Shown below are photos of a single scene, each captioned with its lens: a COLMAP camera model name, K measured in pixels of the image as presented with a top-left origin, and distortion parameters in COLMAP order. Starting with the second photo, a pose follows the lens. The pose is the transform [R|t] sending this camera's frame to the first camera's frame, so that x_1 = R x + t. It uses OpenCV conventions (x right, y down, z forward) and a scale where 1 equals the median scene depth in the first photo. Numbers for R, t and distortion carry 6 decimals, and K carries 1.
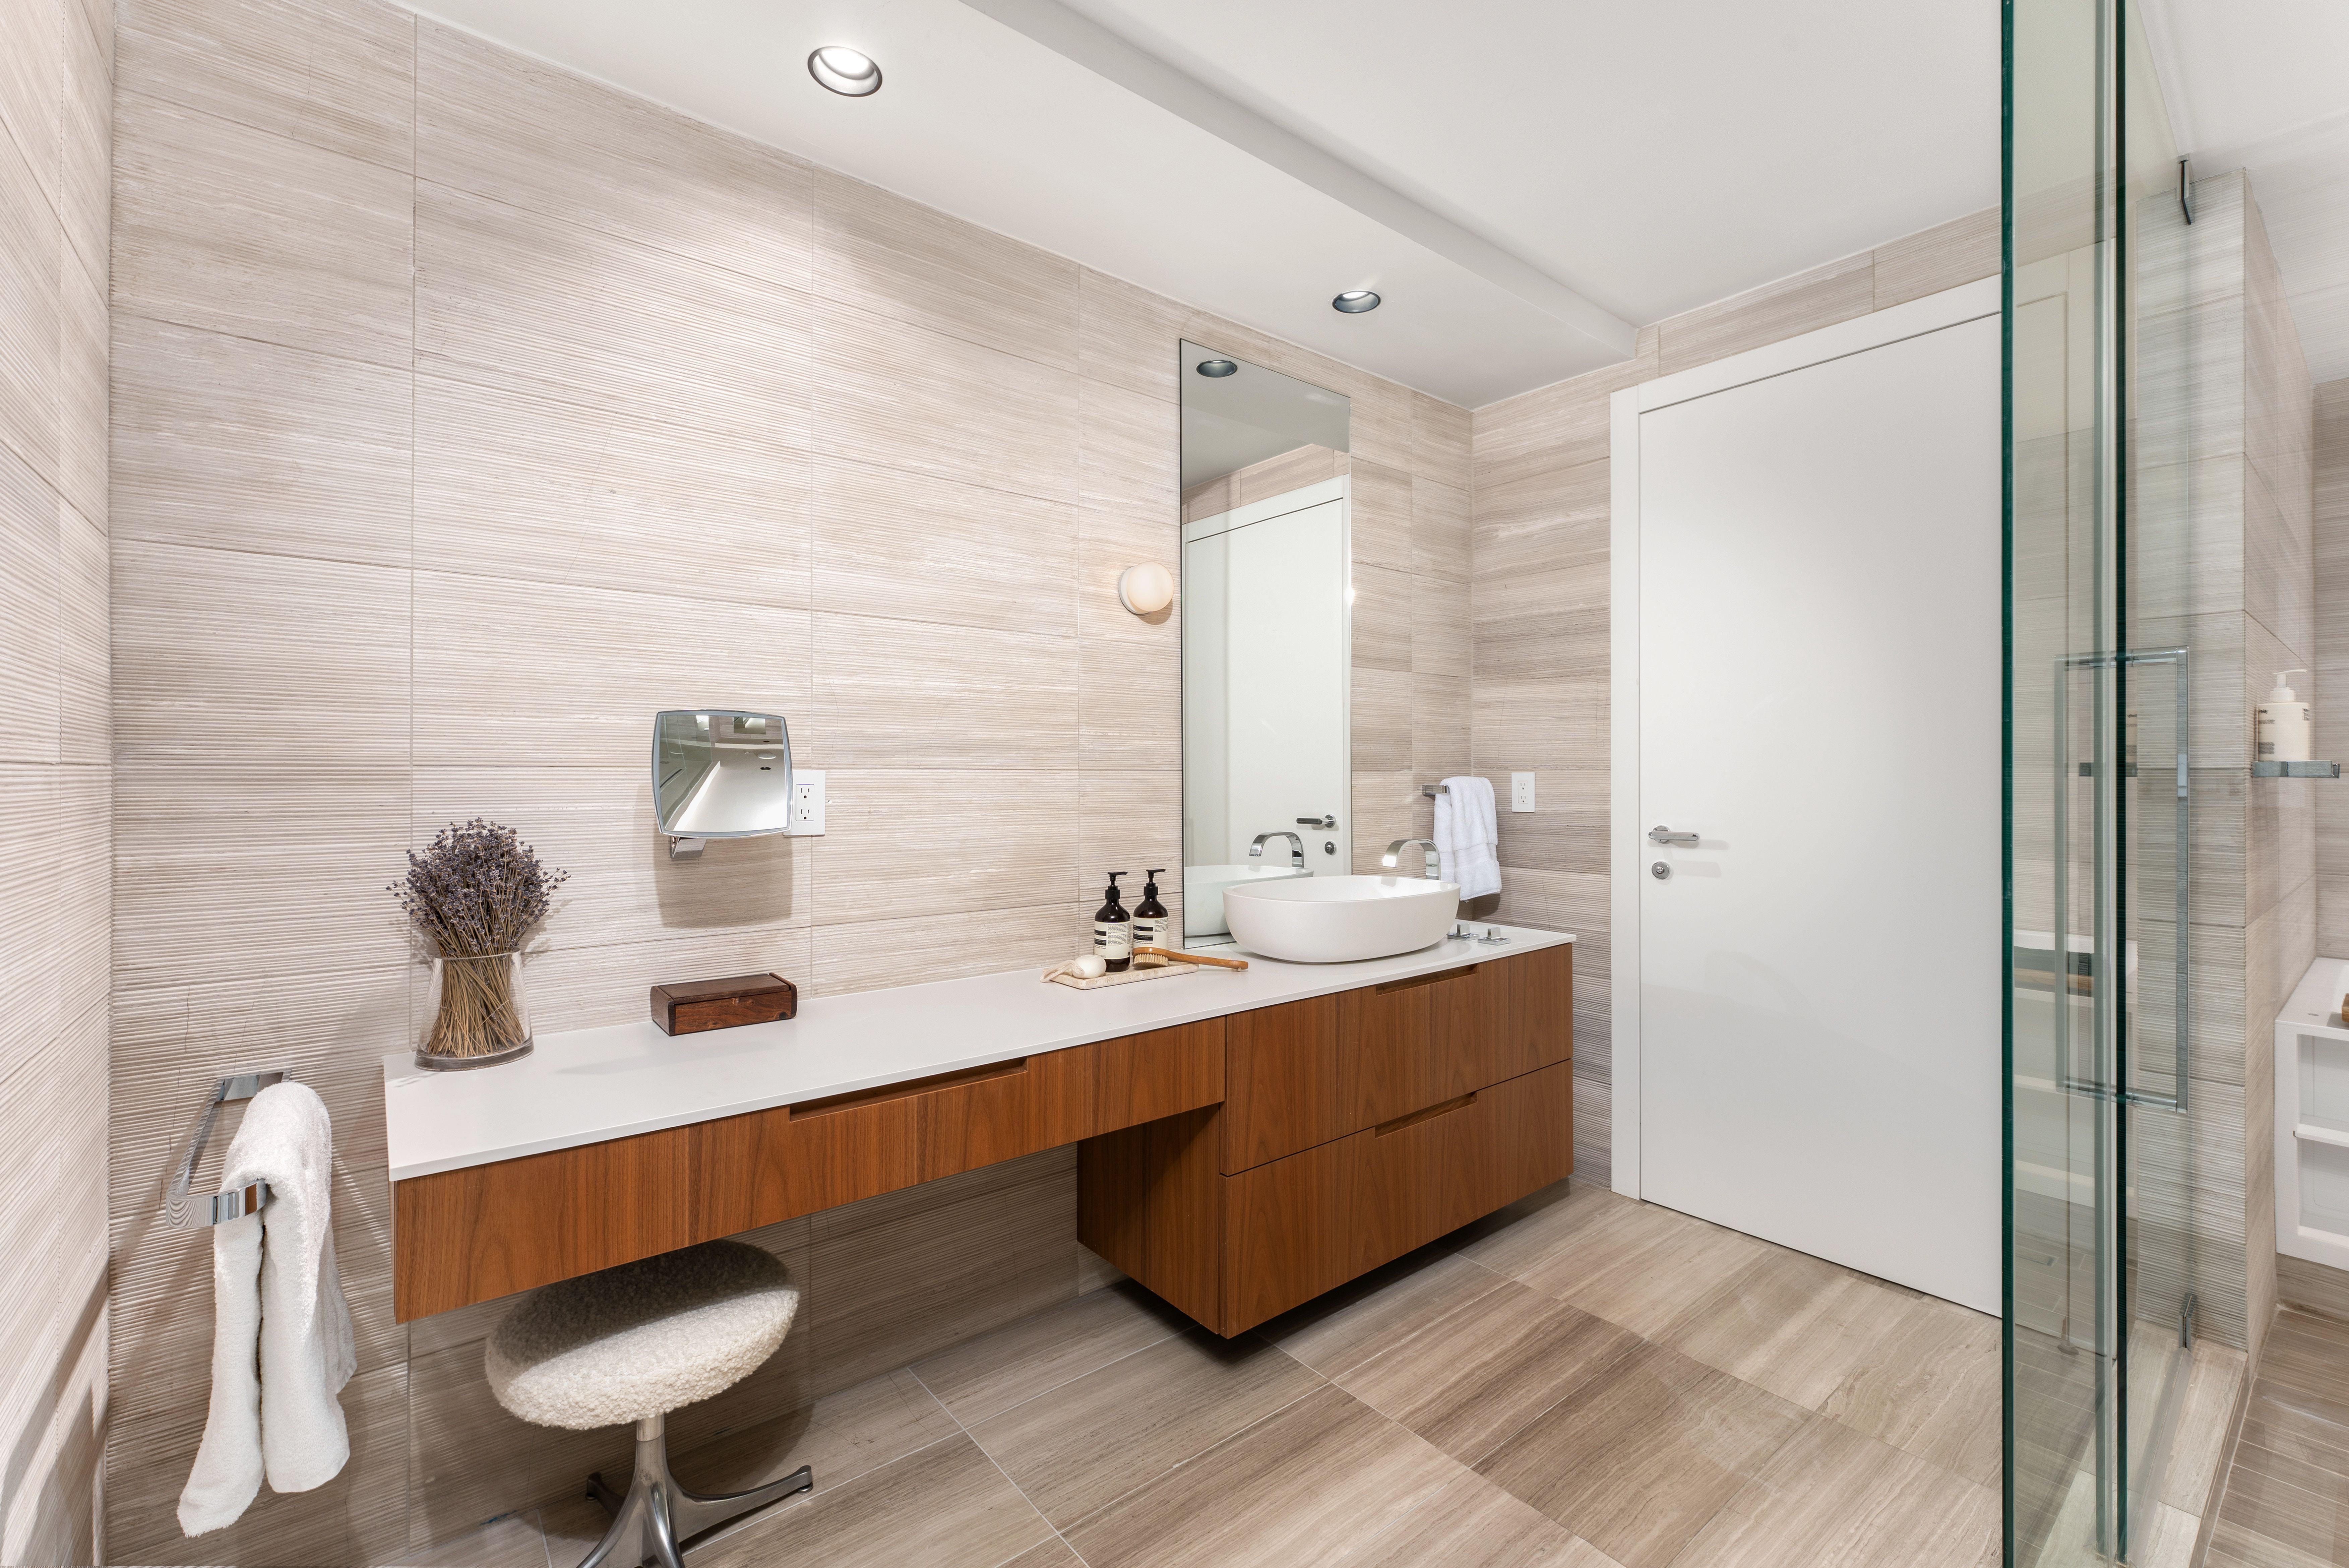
lens RADIAL K [[1004.8, 0, 1174.5], [0, 1004.8, 784.0], [0, 0, 1]] dist [-0.000529, 0.000037]
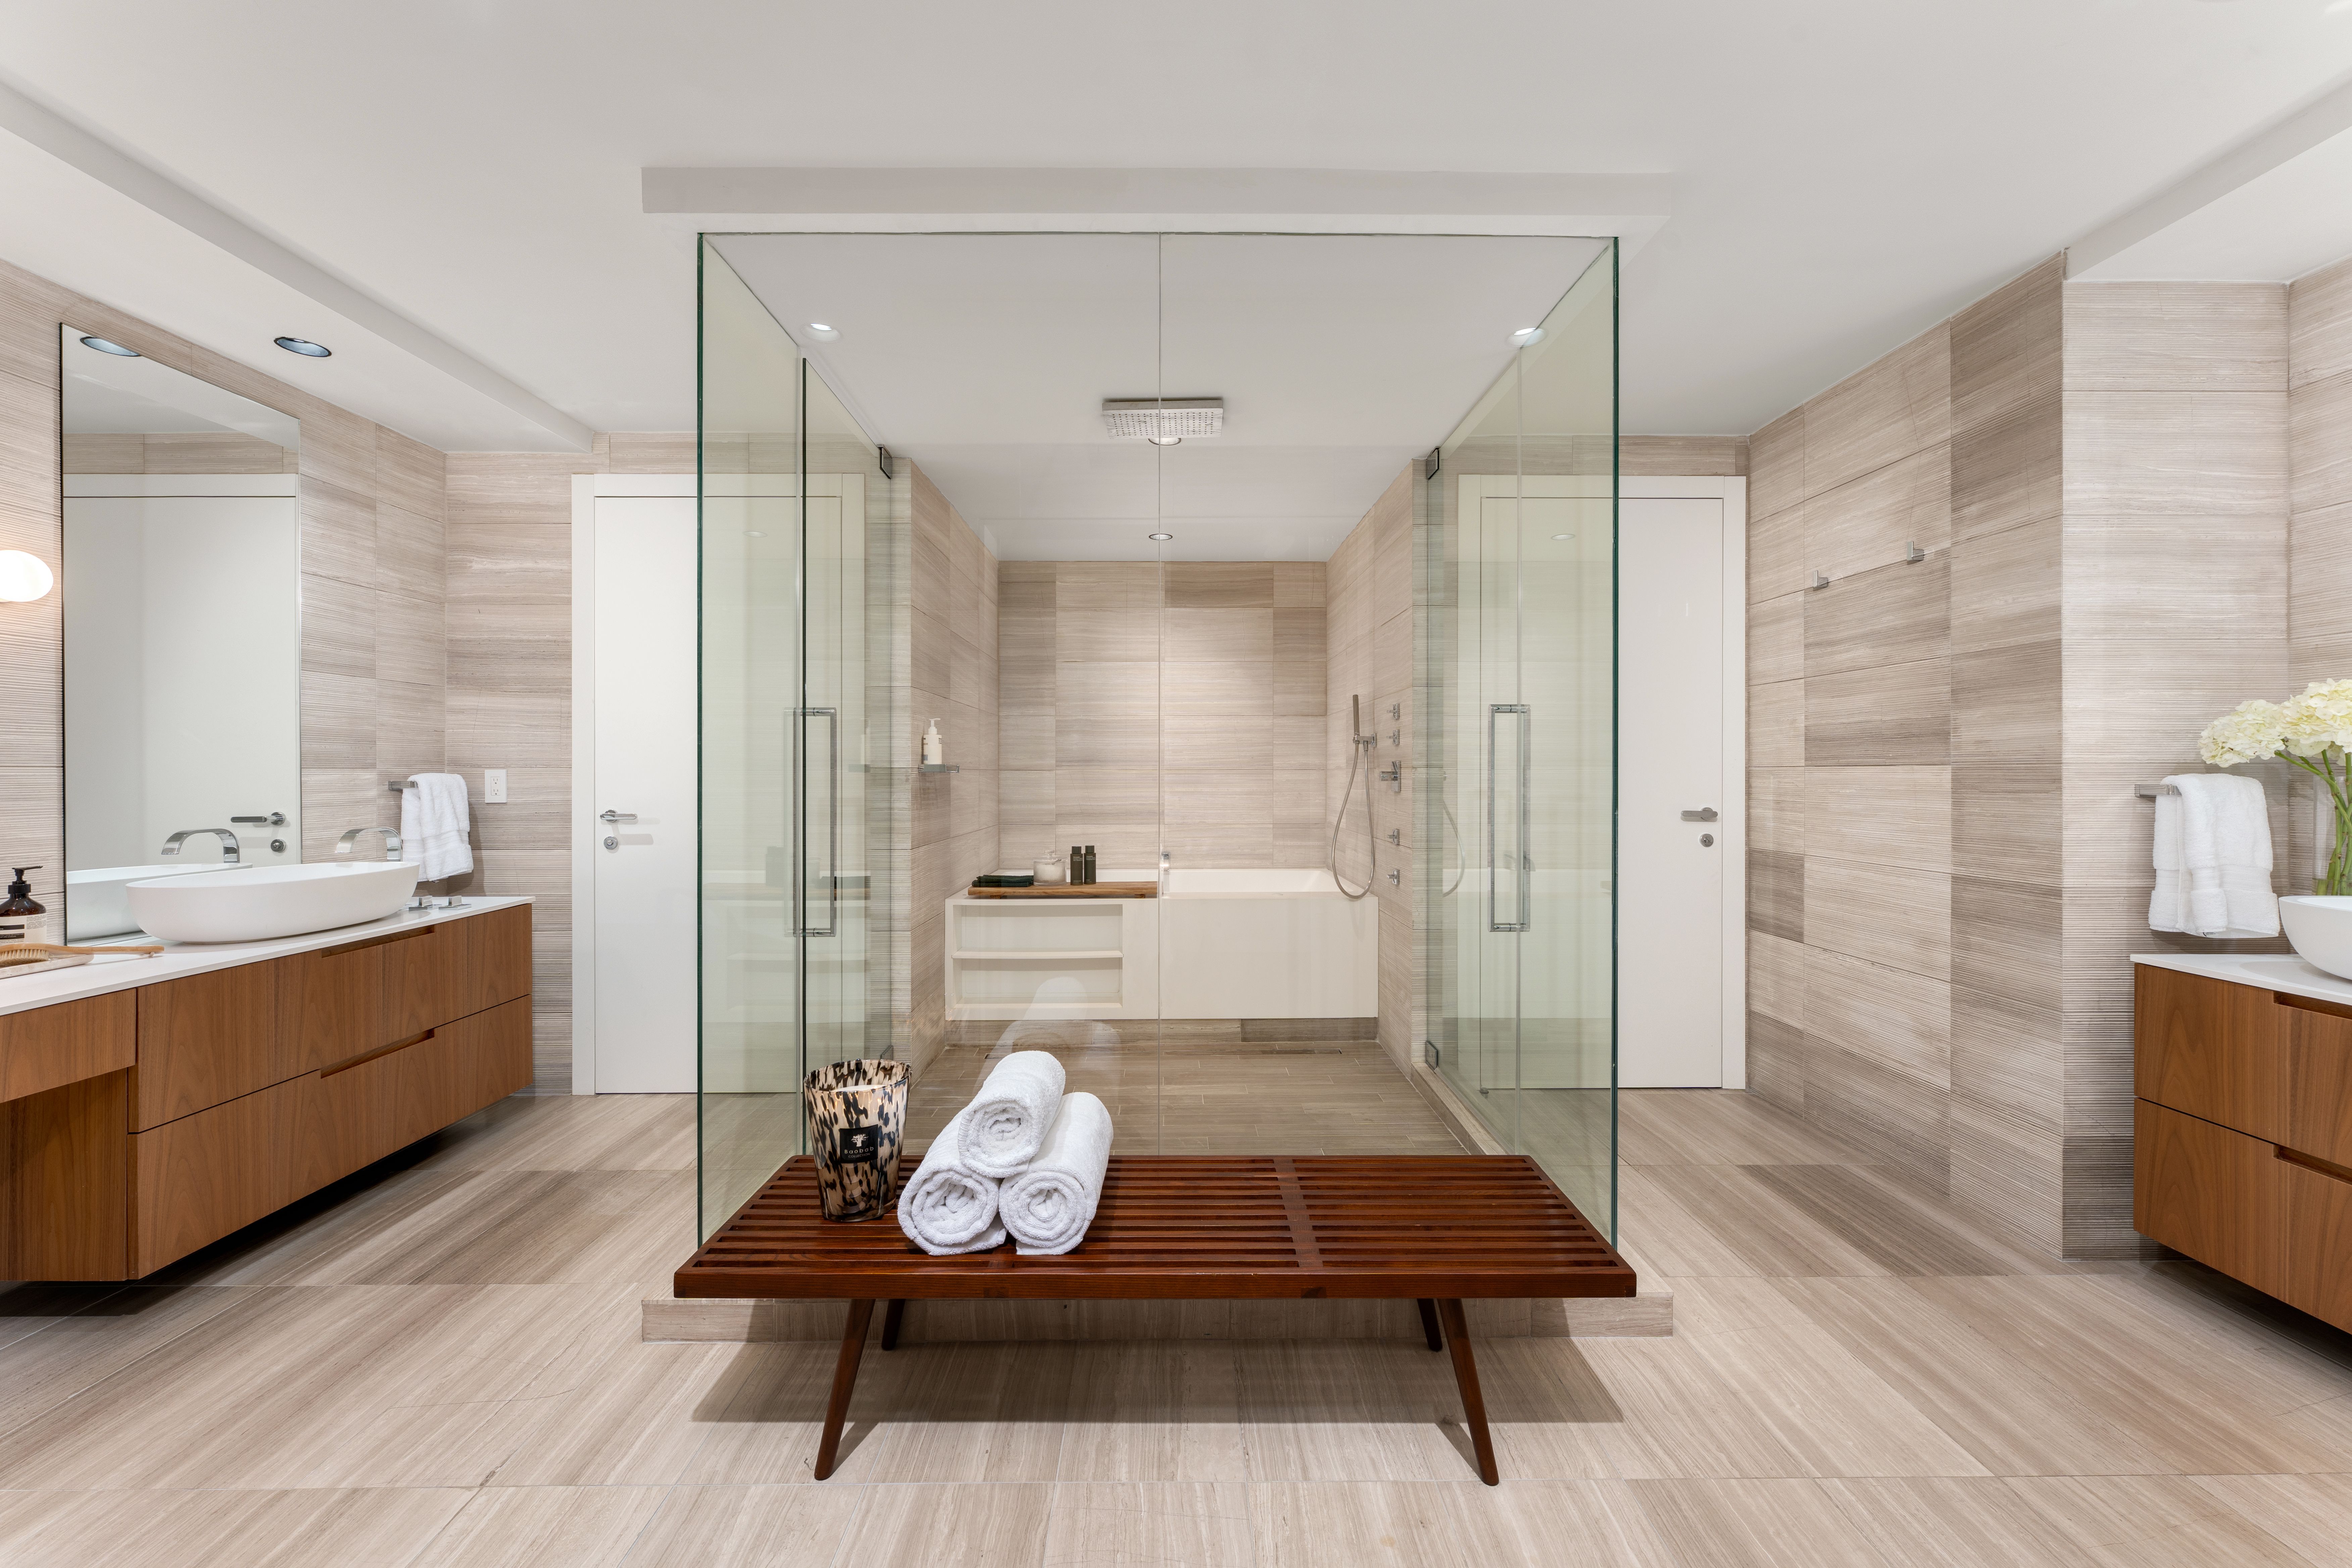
lens RADIAL K [[951.7, 0, 1175.0], [0, 951.7, 769.1], [0, 0, 1]] dist [-0.000522, 0.000362]
pose [[0.622839, 0.001651, 0.782348, -0.036650], [0.009105, 0.999915, -0.009358, 0.005894], [-0.782297, 0.012952, 0.622771, -0.353245]]
